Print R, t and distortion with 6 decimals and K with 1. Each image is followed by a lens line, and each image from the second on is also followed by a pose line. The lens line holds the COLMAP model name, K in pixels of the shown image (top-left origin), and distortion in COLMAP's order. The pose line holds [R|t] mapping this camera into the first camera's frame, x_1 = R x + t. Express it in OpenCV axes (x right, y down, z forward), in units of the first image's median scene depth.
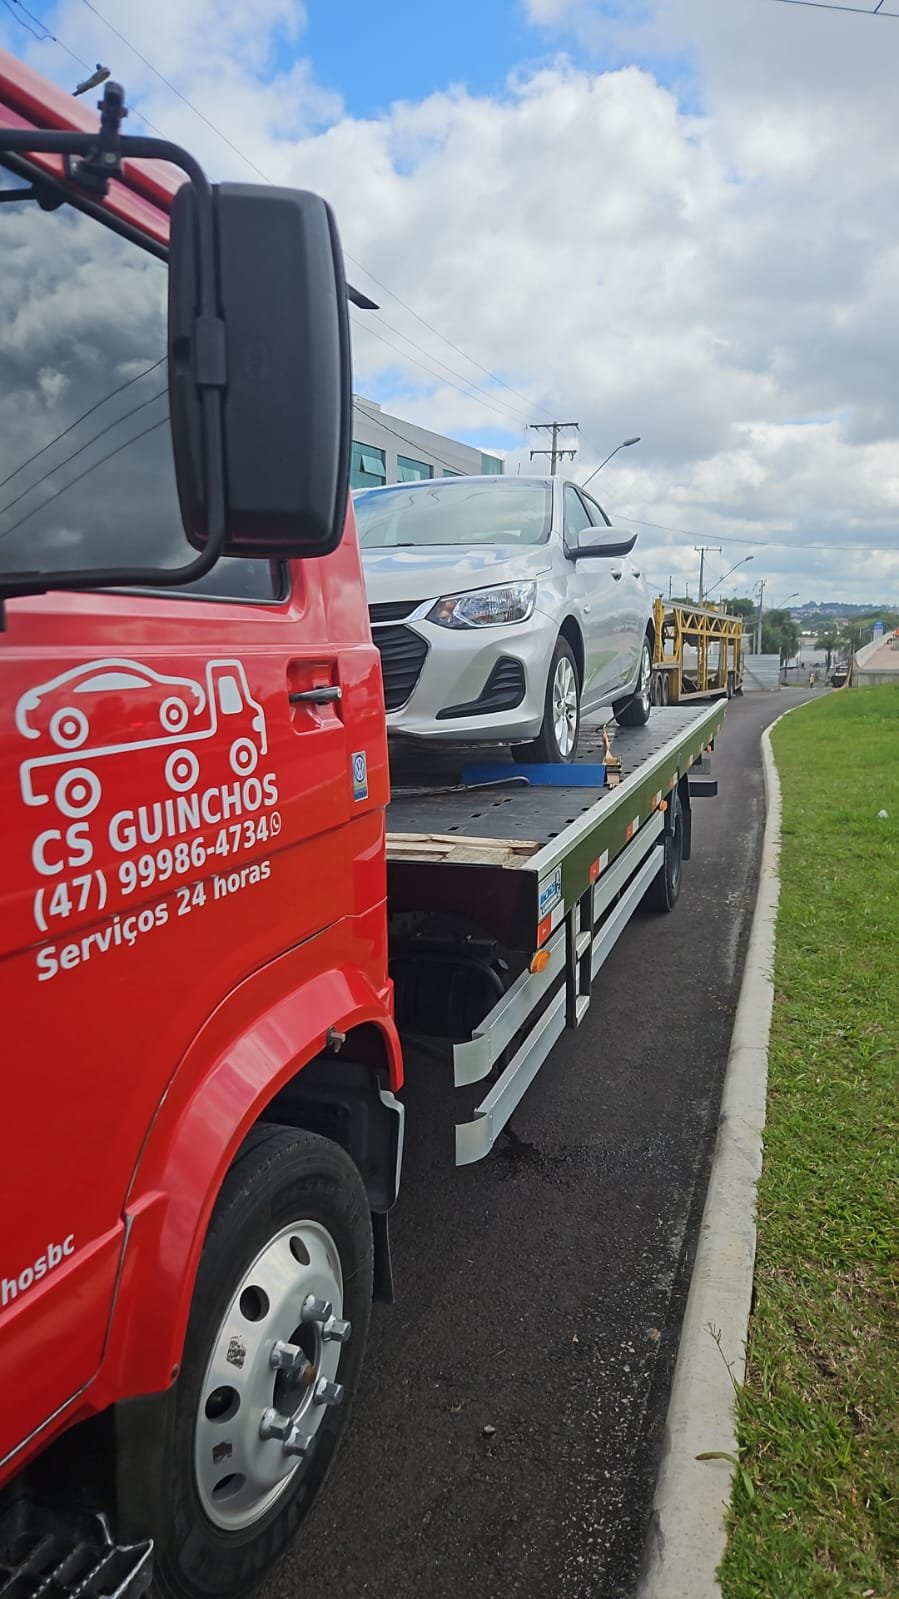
lens RADIAL K [[1073.3, 0, 476.1], [0, 1073.3, 799.6], [0, 0, 1]] dist [0.038157, -0.002716]
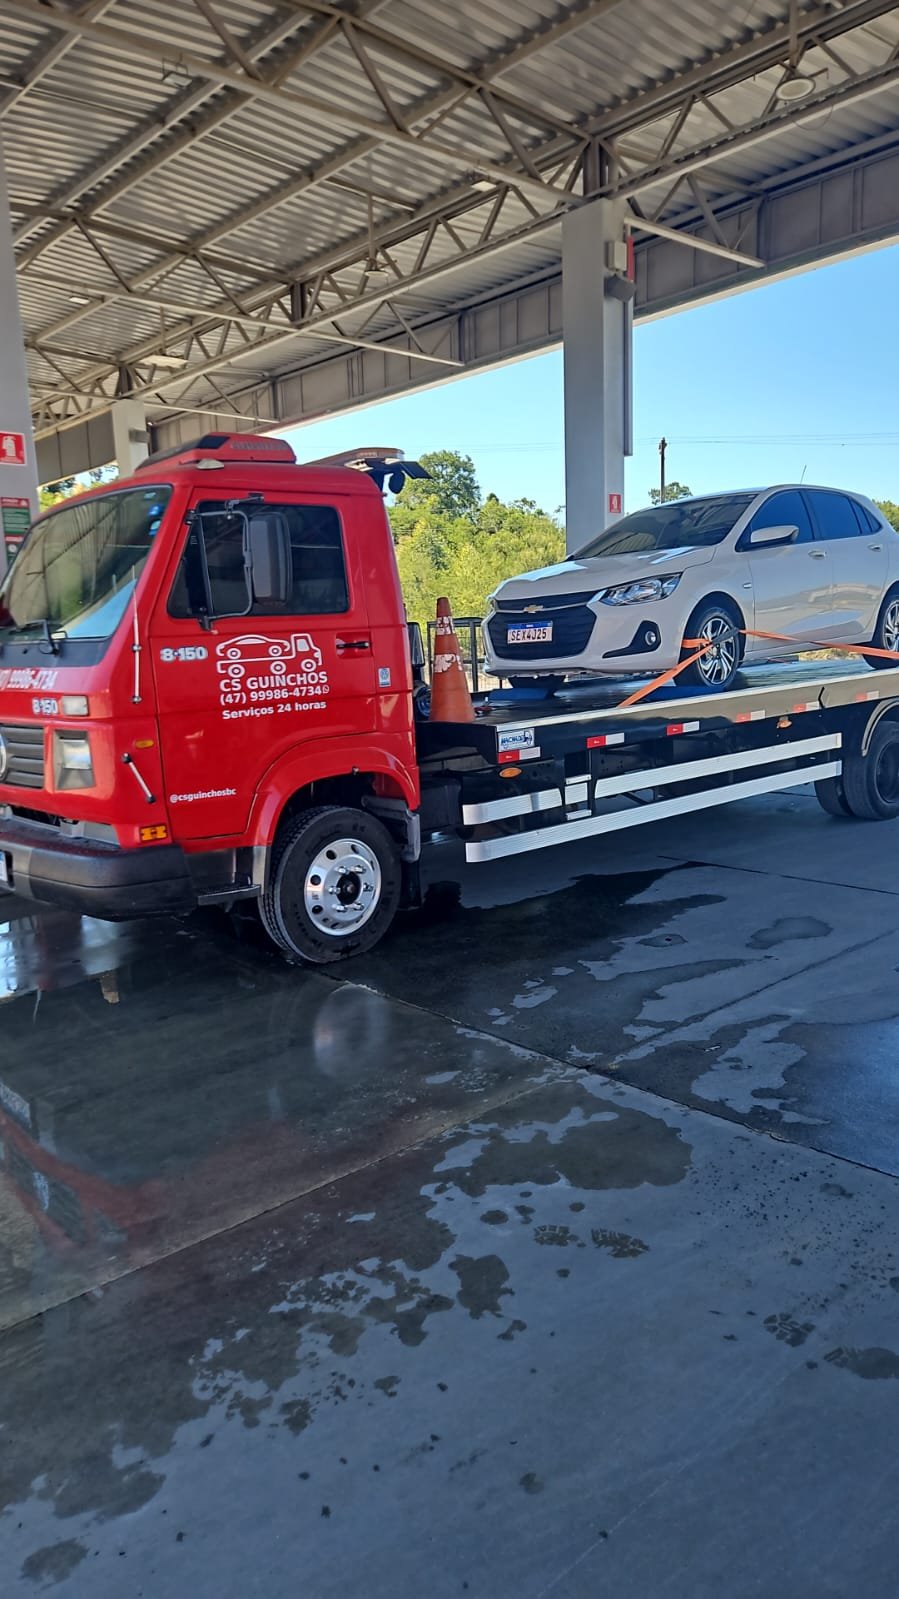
lens RADIAL K [[1132.8, 0, 451.2], [0, 1132.8, 805.4], [0, 0, 1]] dist [0.087403, -0.003156]
pose [[0.846912, 0.062955, -0.527993, 2.122517], [-0.043743, 0.997850, 0.048813, 0.208205], [0.529930, -0.018244, 0.847845, -1.759232]]
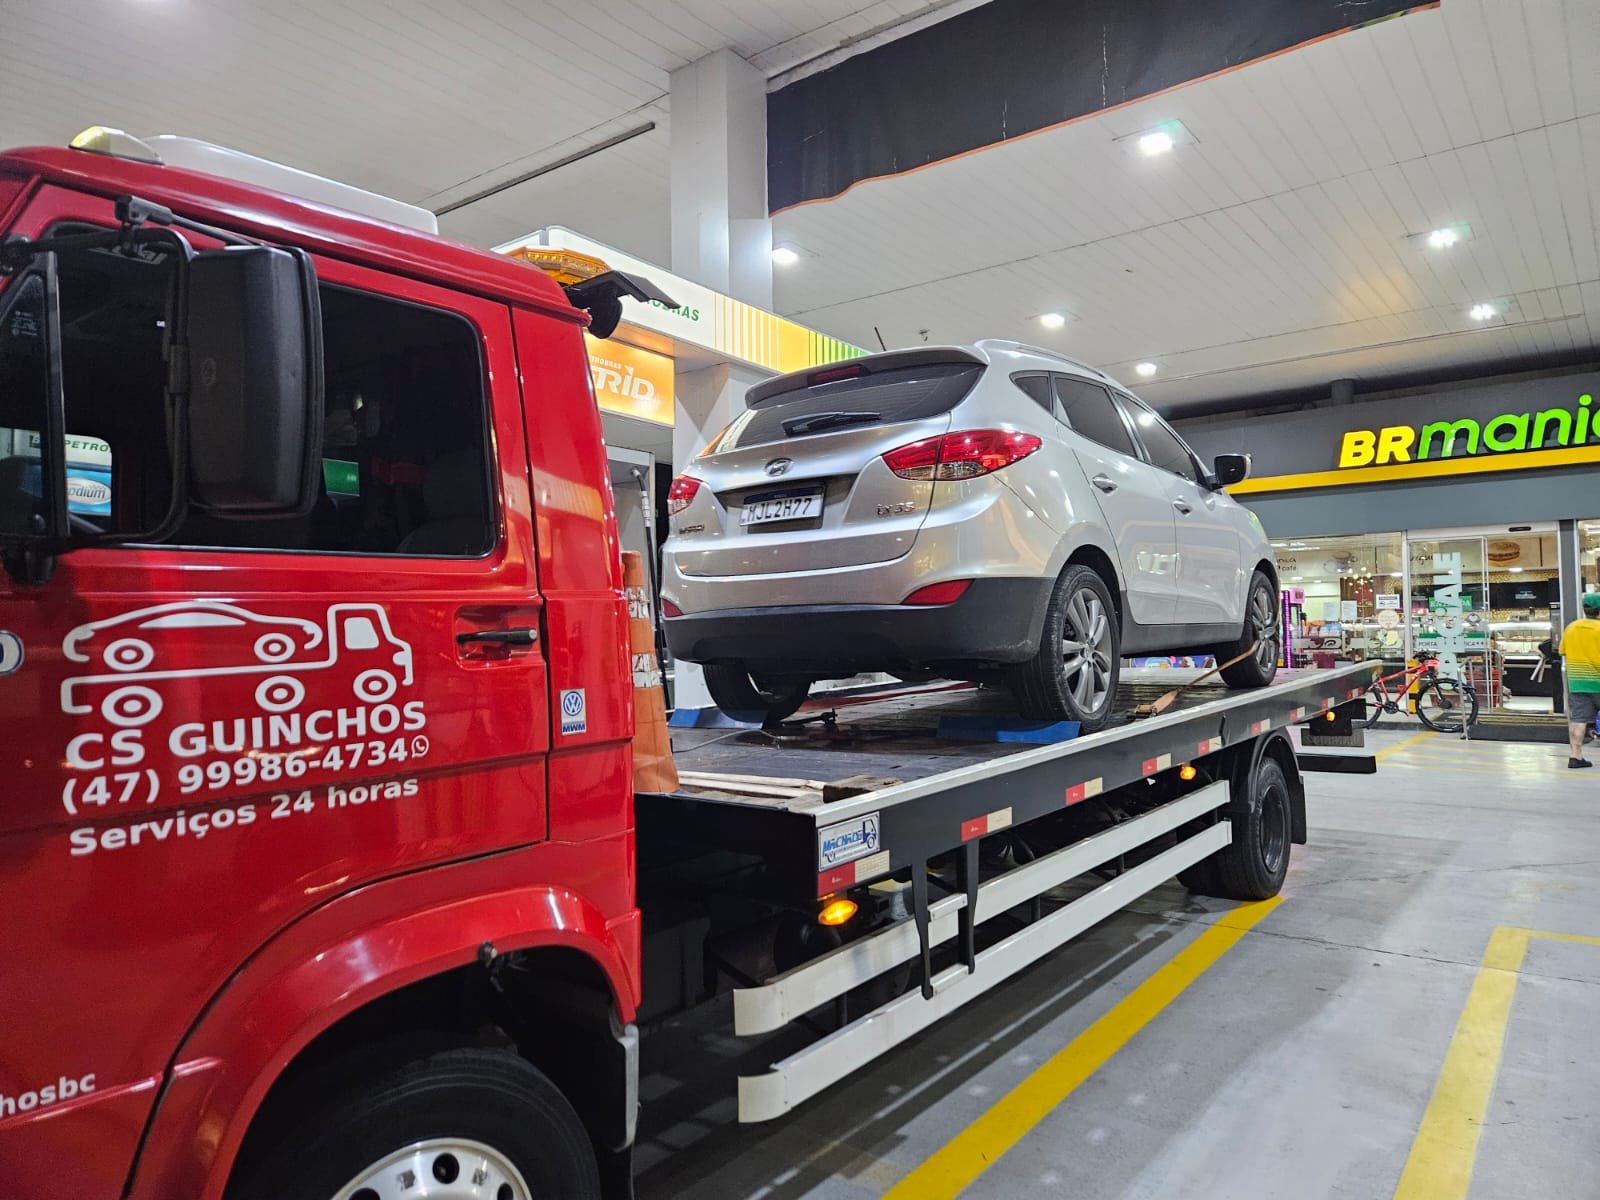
lens RADIAL K [[1093.0, 0, 807.3], [0, 1093.0, 587.4], [0, 0, 1]] dist [0.081200, -0.058935]
pose [[0.933660, -0.015835, -0.357811, 0.743244], [-0.040891, 0.987777, -0.150412, 0.018302], [0.355819, 0.155065, 0.921601, 0.043401]]
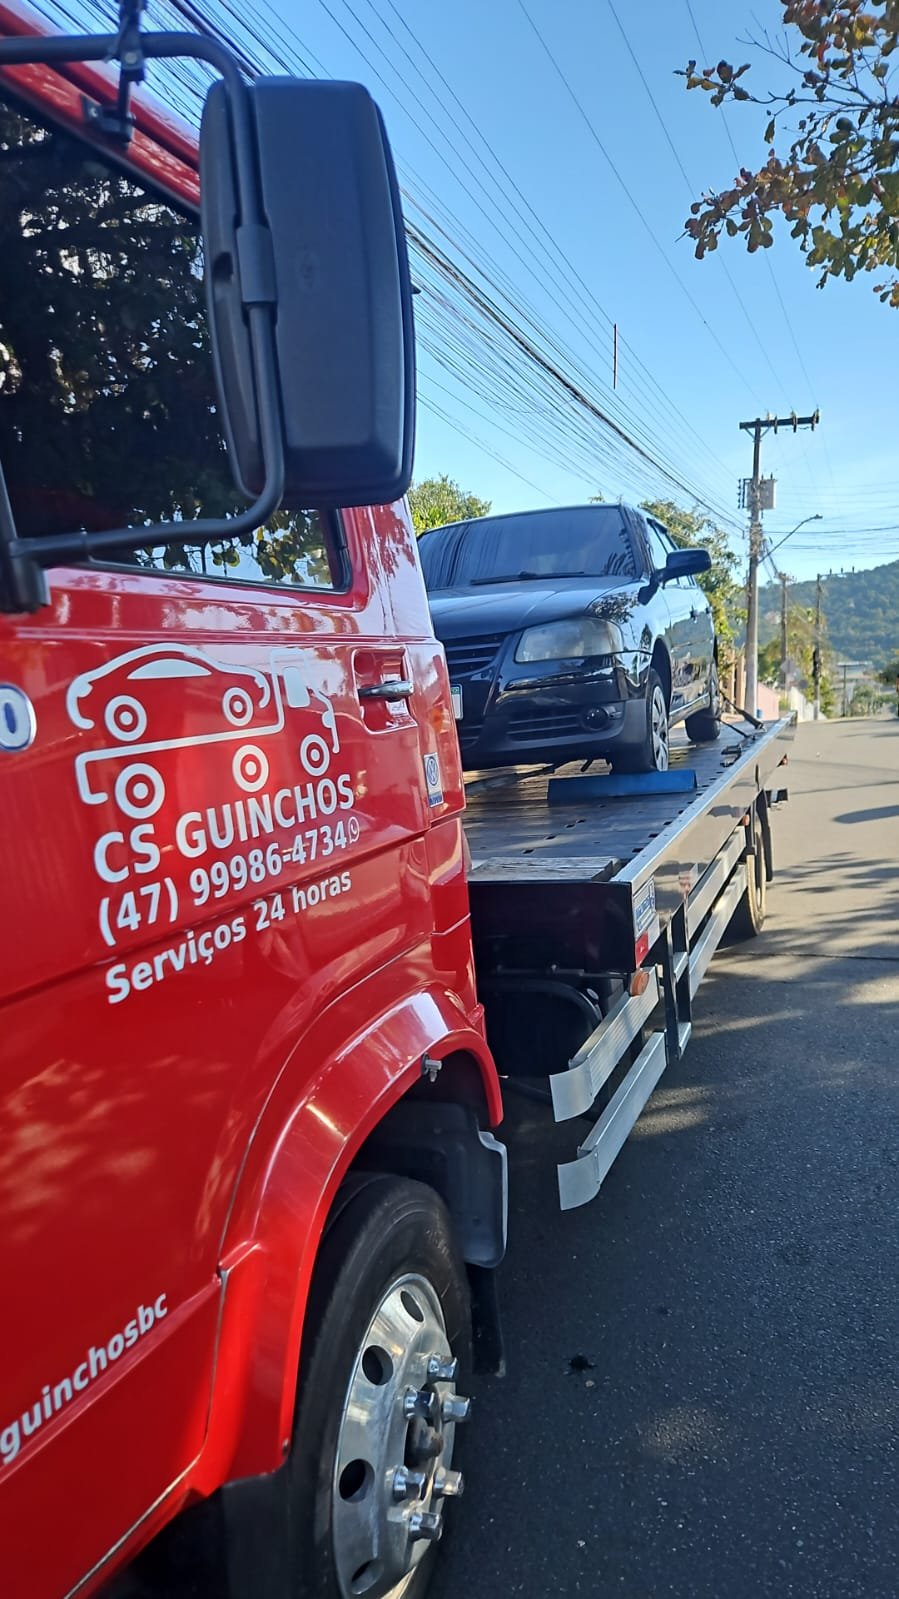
lens RADIAL K [[1094.7, 0, 447.2], [0, 1094.7, 811.4], [0, 0, 1]] dist [0.052576, -0.007351]
pose [[0.994235, -0.072021, -0.079432, -0.040229], [0.069700, 0.997067, -0.031620, 0.049968], [0.081476, 0.025901, 0.996339, 0.102690]]
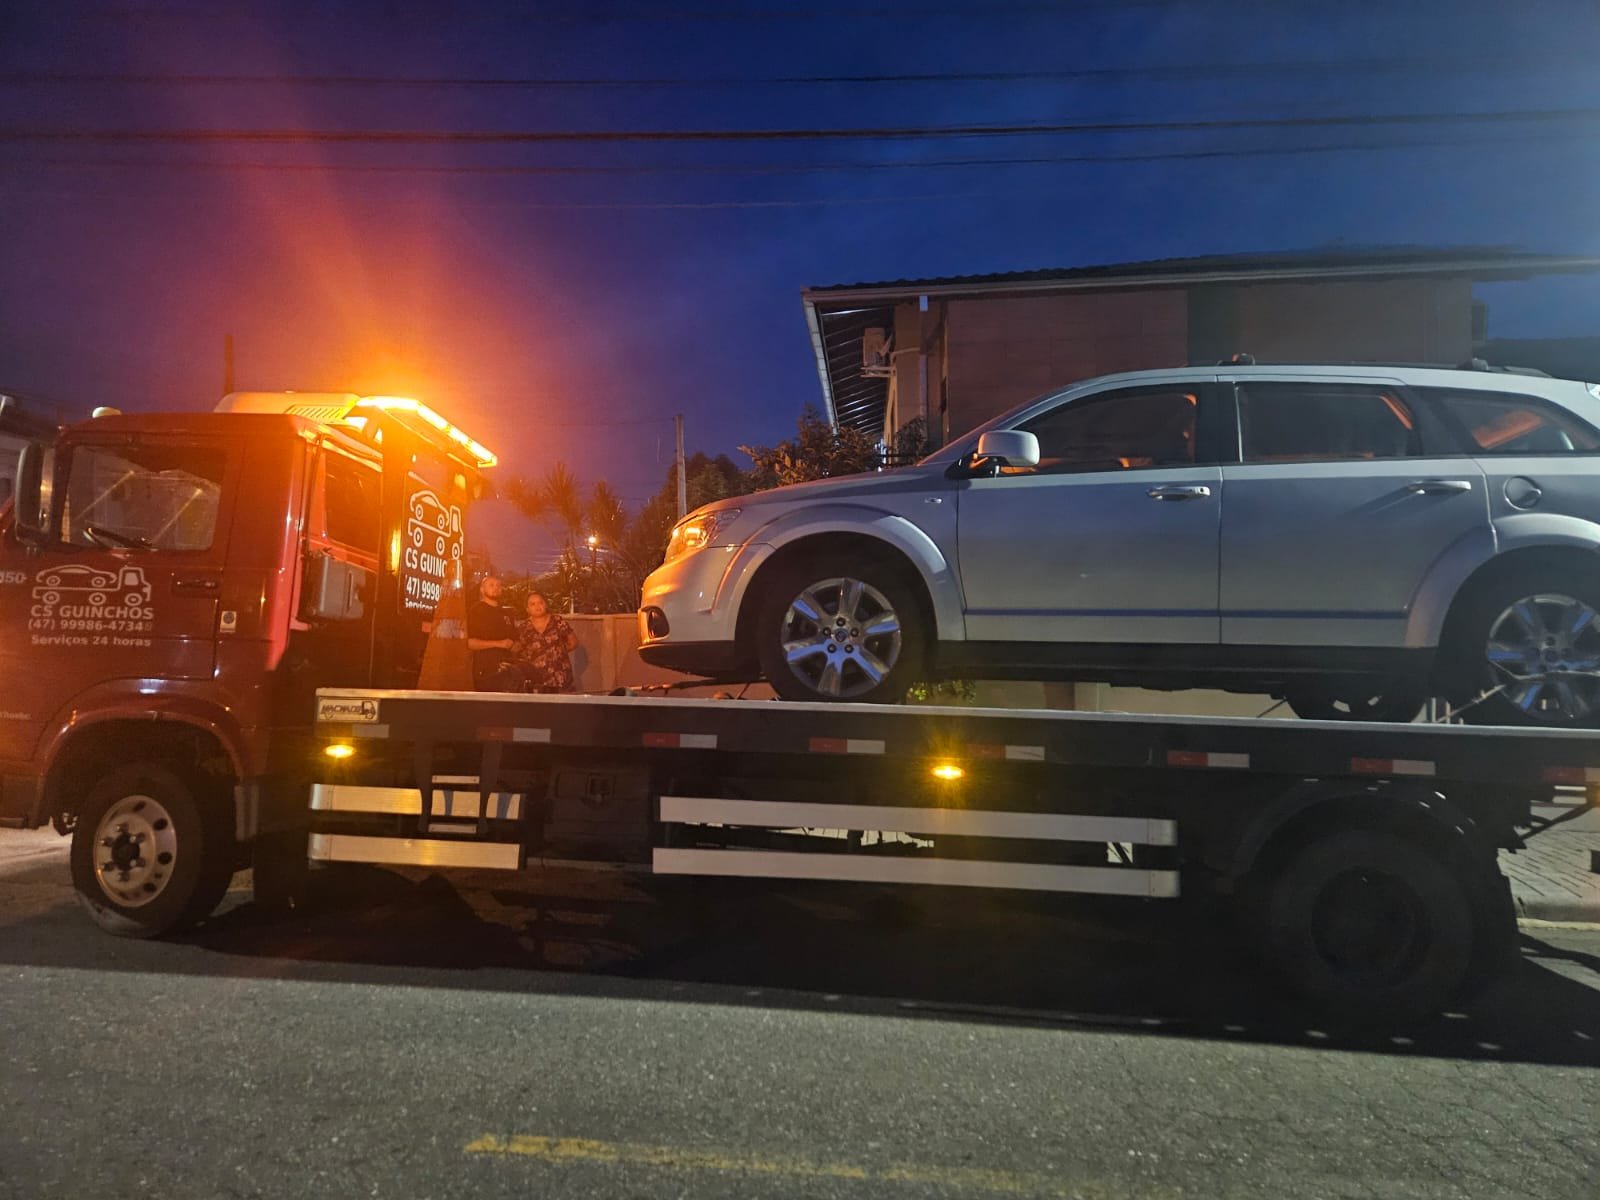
lens RADIAL K [[1071.5, 0, 761.9], [0, 1071.5, 567.2], [0, 0, 1]] dist [0.079304, -0.063326]
pose [[0.227476, -0.088209, -0.969780, 3.523528], [-0.179929, 0.974933, -0.130883, -0.050571], [0.957016, 0.204264, 0.205903, 2.285484]]
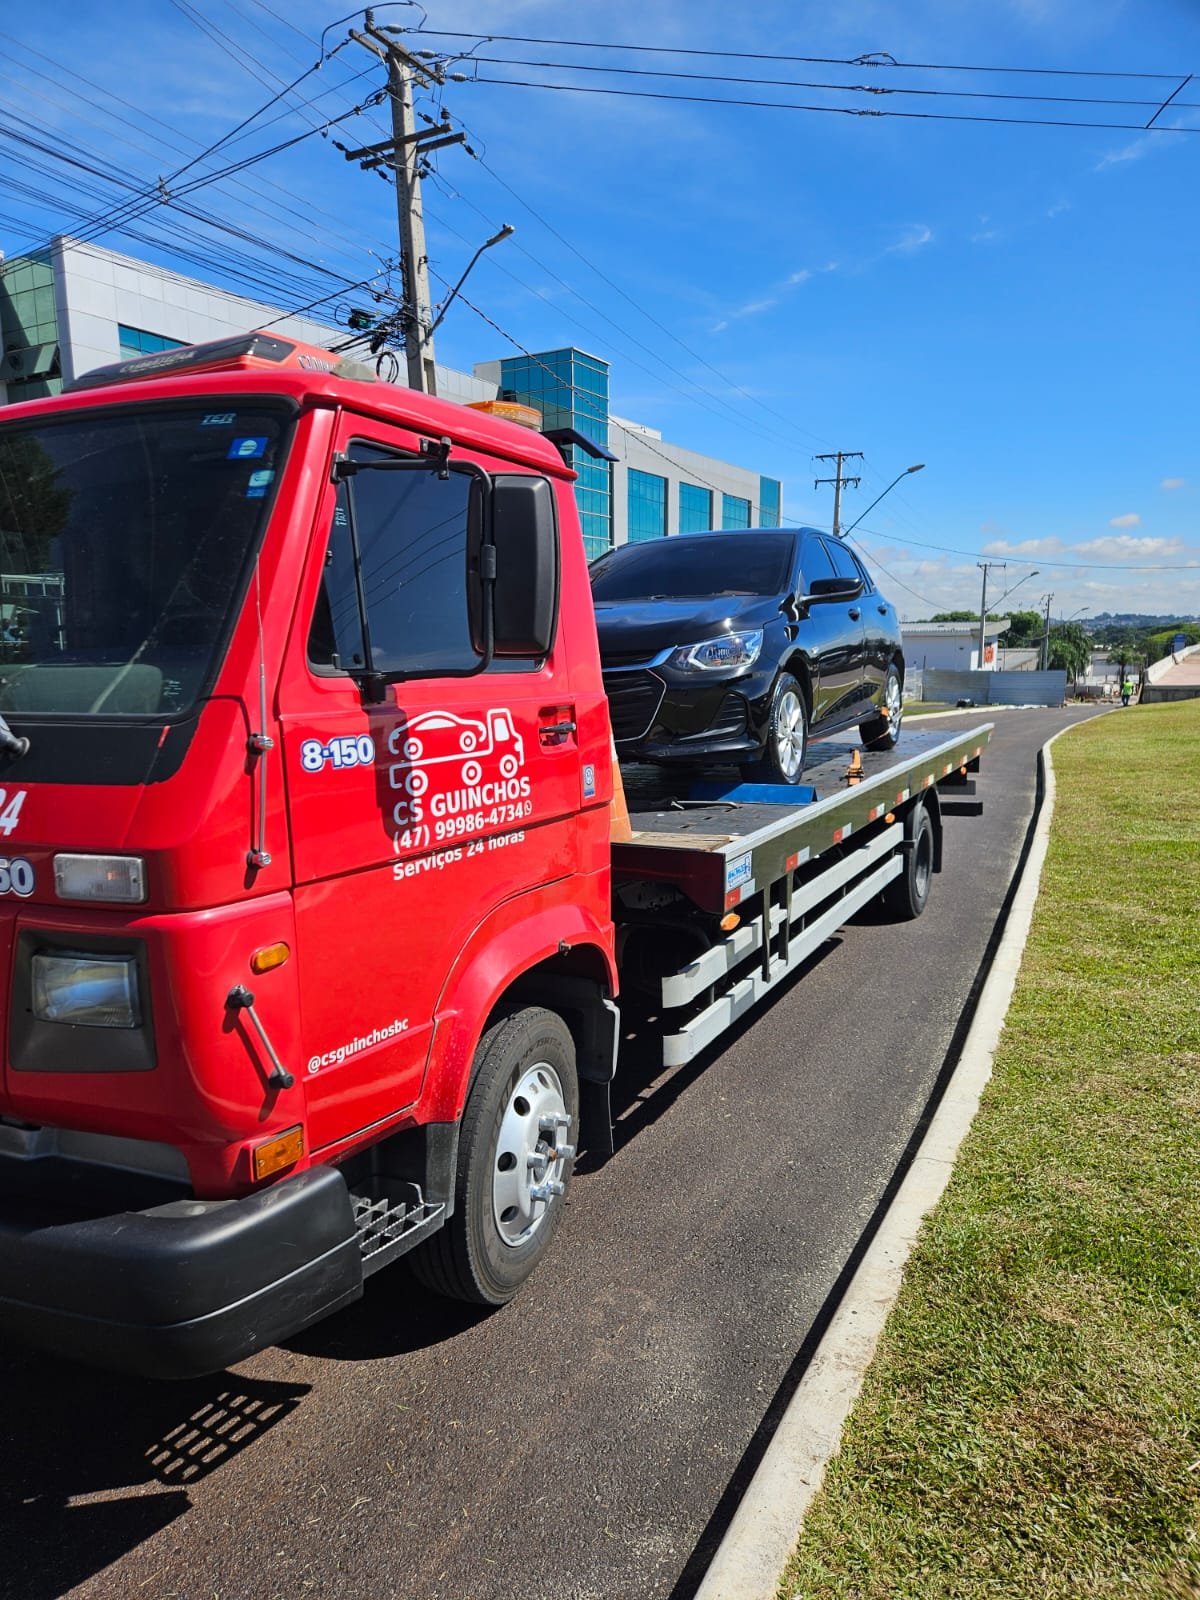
lens RADIAL K [[1066.4, 0, 564.4], [0, 1066.4, 798.1], [0, 0, 1]] dist [0.085380, 0.001052]
pose [[0.978969, 0.024239, -0.202565, 0.233201], [-0.027459, 0.999537, -0.013100, 0.033017], [0.202153, 0.018386, 0.979181, -0.686496]]
